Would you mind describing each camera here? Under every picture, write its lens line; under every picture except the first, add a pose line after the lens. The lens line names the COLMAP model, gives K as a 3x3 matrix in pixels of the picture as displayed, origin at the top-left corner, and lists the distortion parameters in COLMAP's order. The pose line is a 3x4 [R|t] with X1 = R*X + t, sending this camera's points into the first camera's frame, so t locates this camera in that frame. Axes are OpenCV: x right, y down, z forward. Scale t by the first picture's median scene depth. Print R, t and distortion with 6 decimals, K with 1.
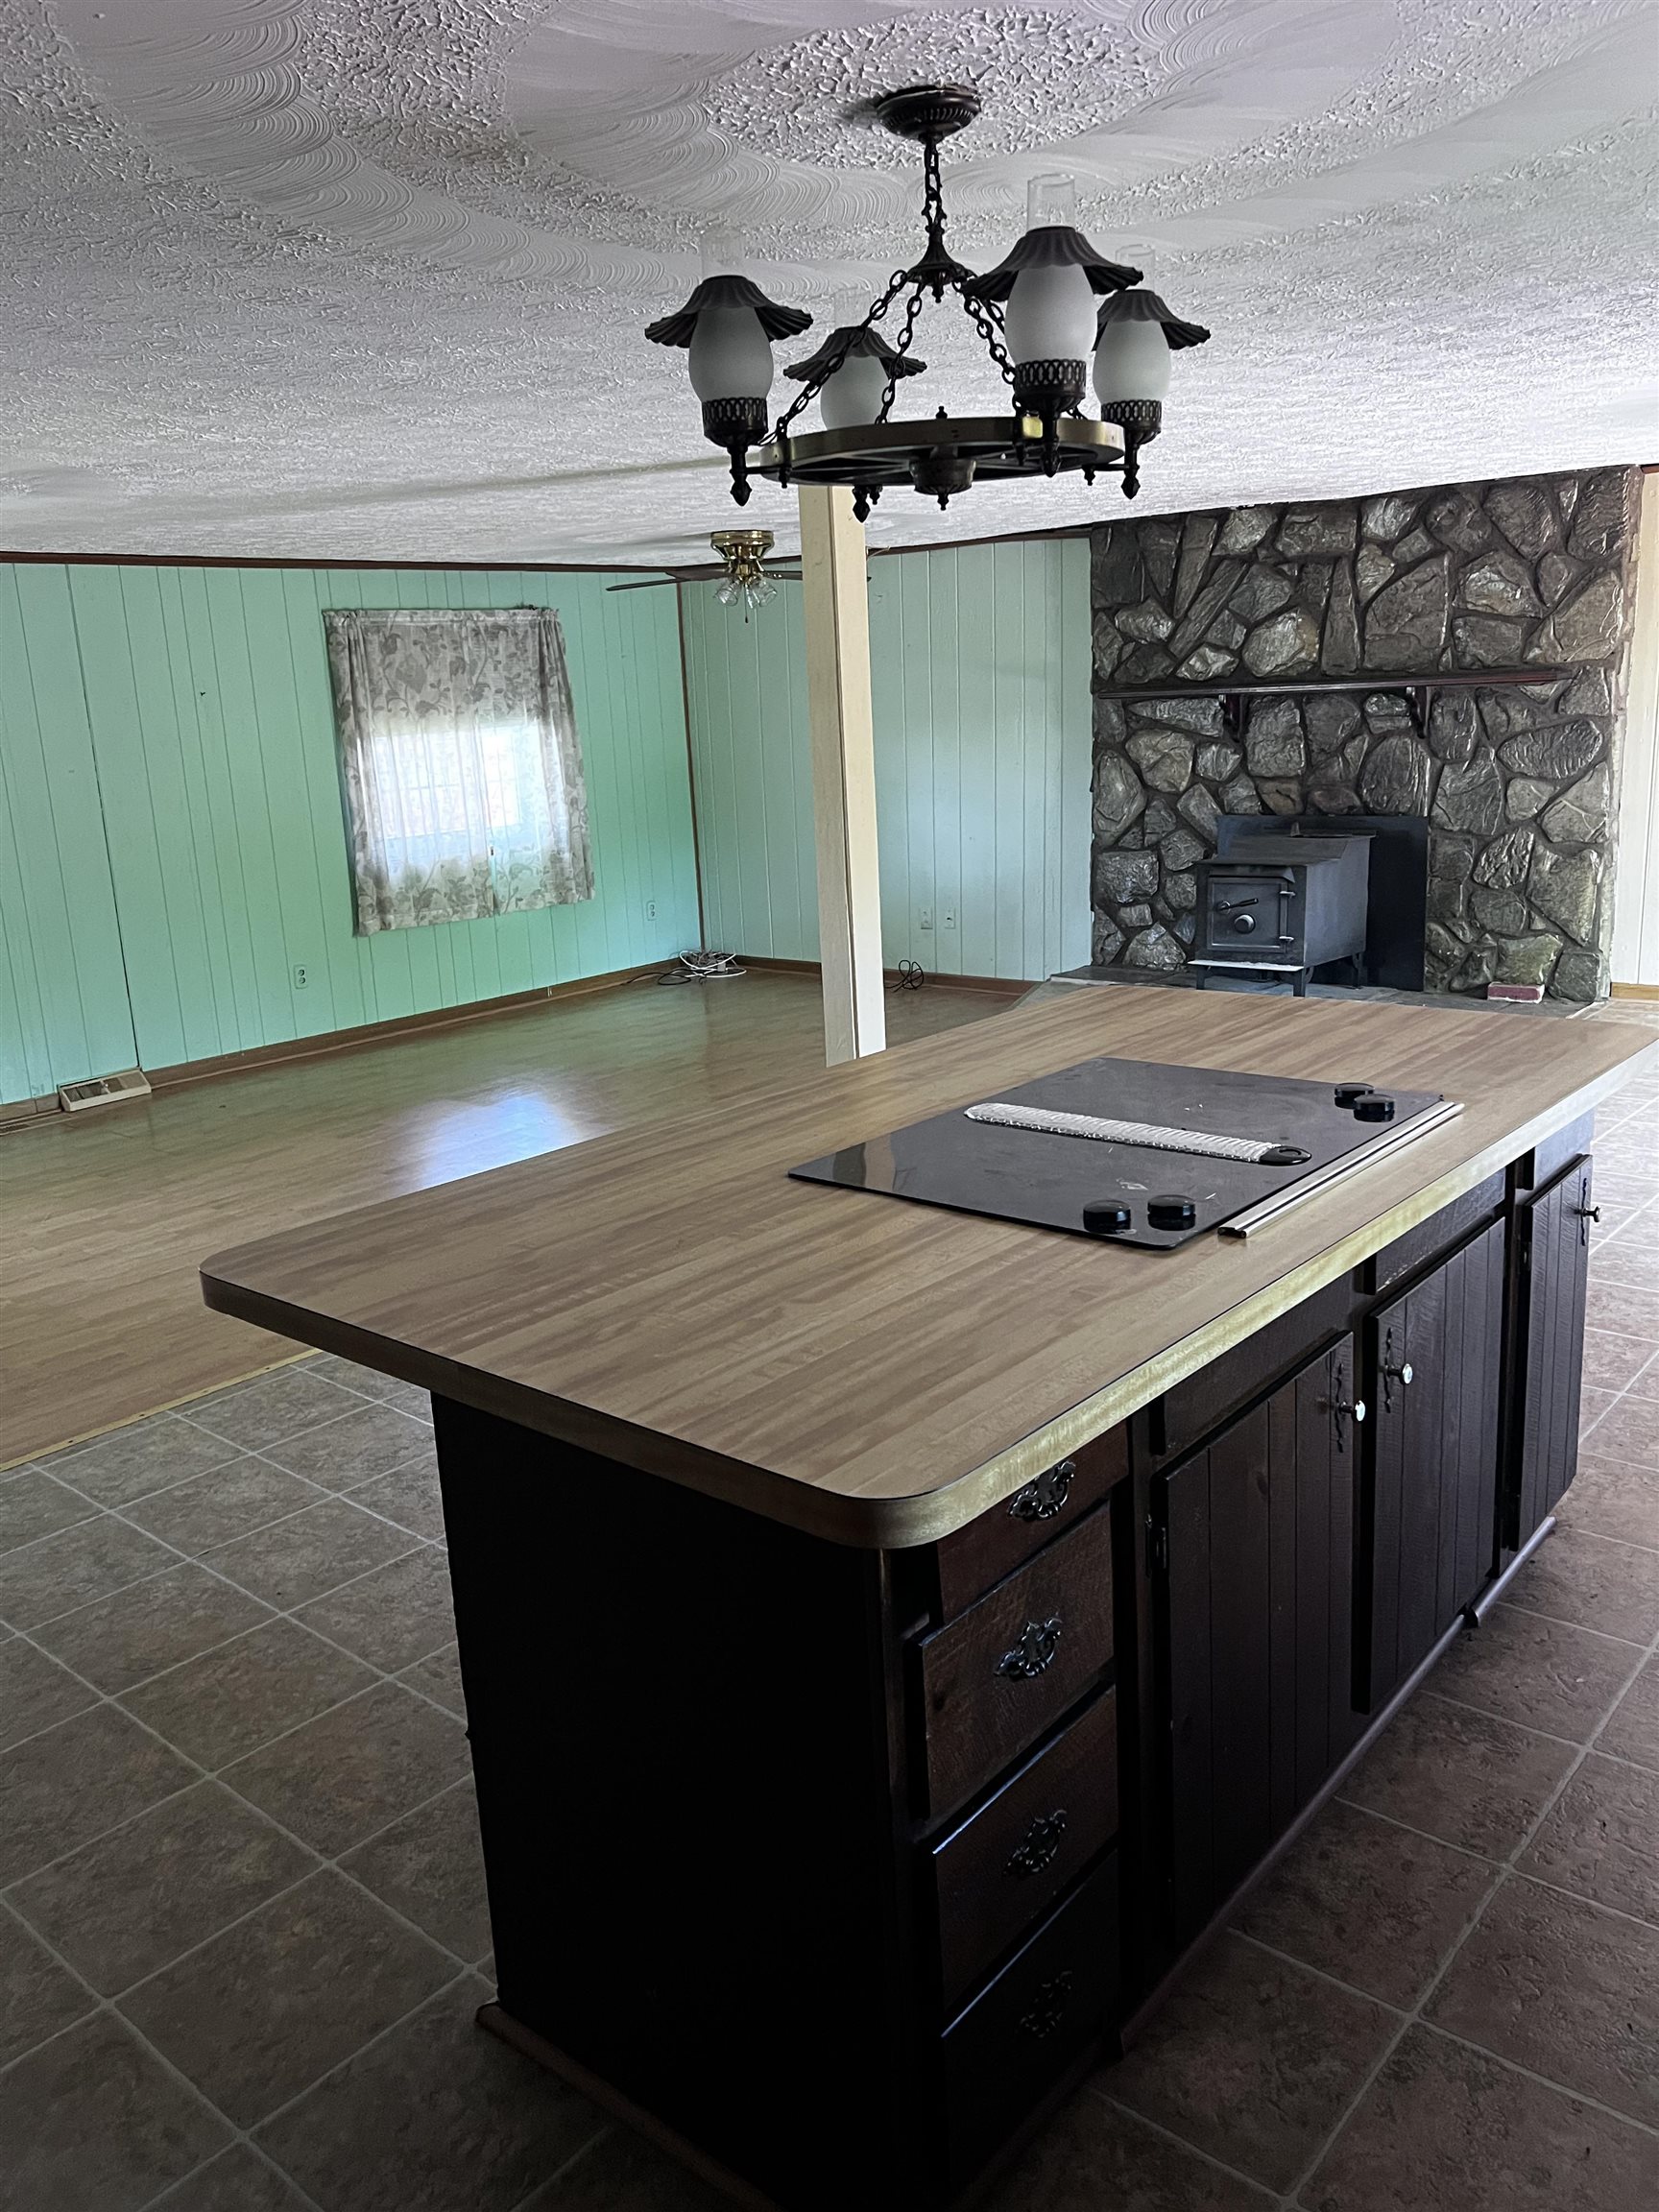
lens RADIAL K [[1665.7, 0, 830.6], [0, 1665.7, 1104.1], [0, 0, 1]] dist [0.002469, -0.001982]
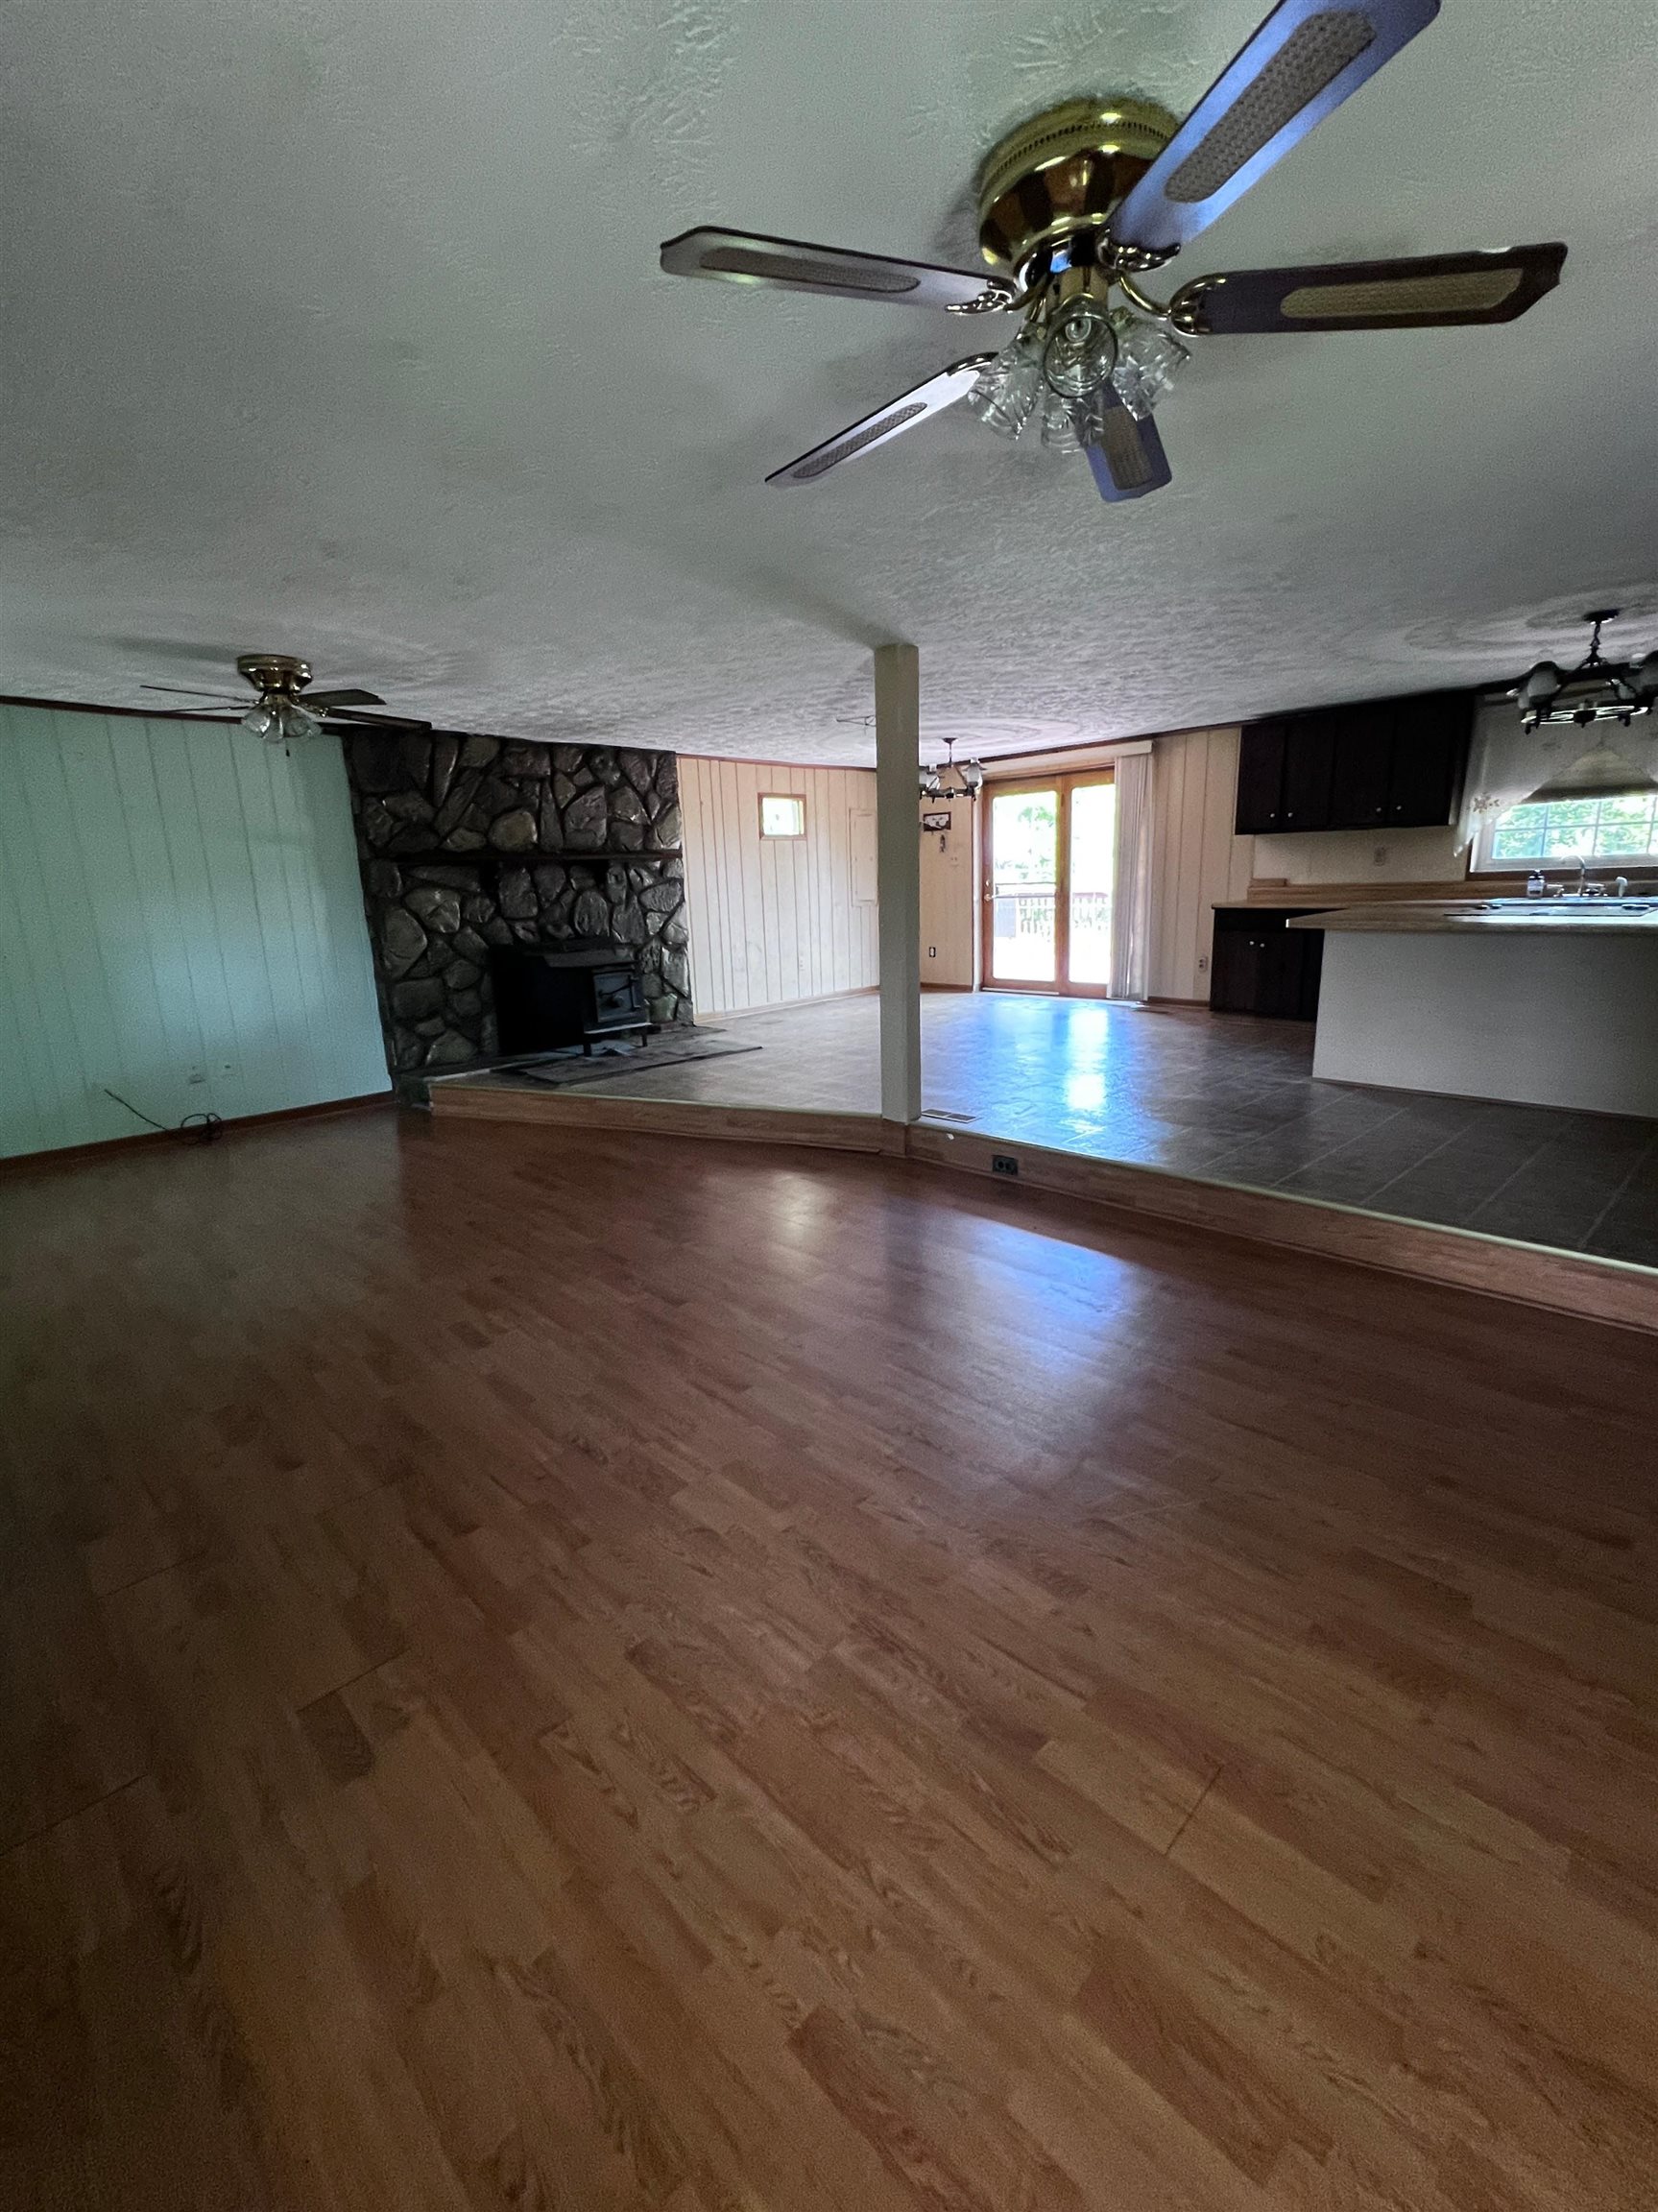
lens RADIAL K [[961.9, 0, 828.5], [0, 961.9, 1101.0], [0, 0, 1]] dist [-0.001498, -0.000064]
pose [[0.092823, -0.182659, 0.978785, -0.611973], [0.267723, 0.951405, 0.152160, -0.098743], [-0.959014, 0.247919, 0.137214, 0.671438]]
